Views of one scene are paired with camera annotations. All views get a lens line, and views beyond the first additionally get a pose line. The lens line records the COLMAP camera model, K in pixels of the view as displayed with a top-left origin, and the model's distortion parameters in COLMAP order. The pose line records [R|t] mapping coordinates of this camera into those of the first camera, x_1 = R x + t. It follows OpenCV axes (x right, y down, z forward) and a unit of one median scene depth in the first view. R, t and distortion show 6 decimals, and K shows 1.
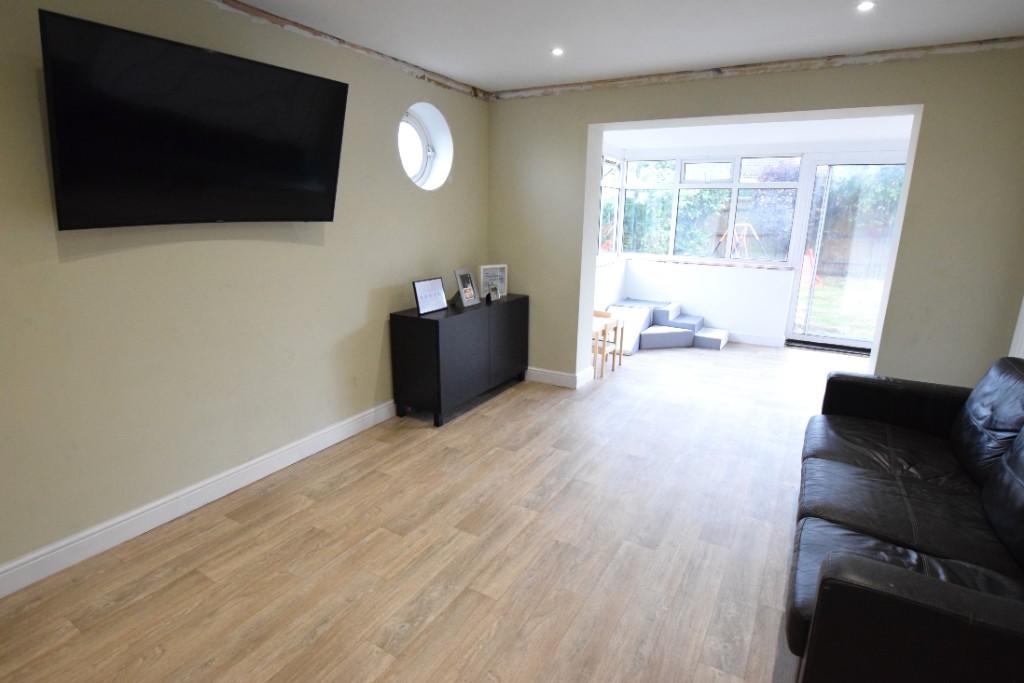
lens RADIAL K [[524.4, 0, 504.5], [0, 524.4, 340.3], [0, 0, 1]] dist [-0.022644, 0.003155]
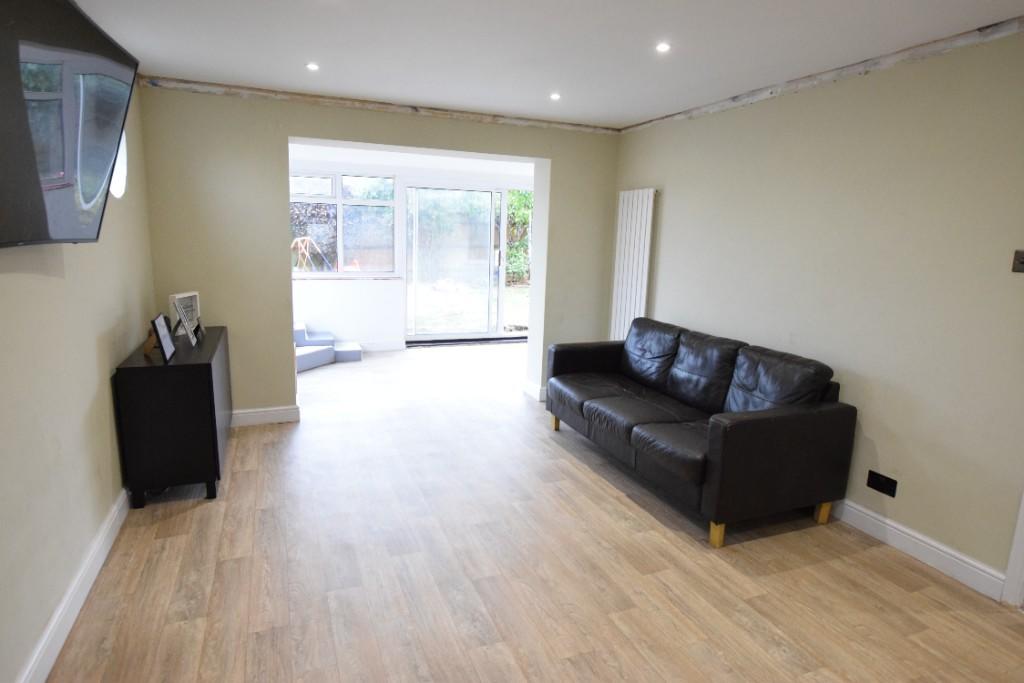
lens RADIAL K [[593.8, 0, 516.0], [0, 593.8, 337.9], [0, 0, 1]] dist [0.002159, 0.002006]
pose [[0.605362, -0.135066, 0.784407, -0.540109], [0.171626, 0.984465, 0.037063, -0.029053], [-0.777227, 0.112188, 0.619138, 0.067240]]
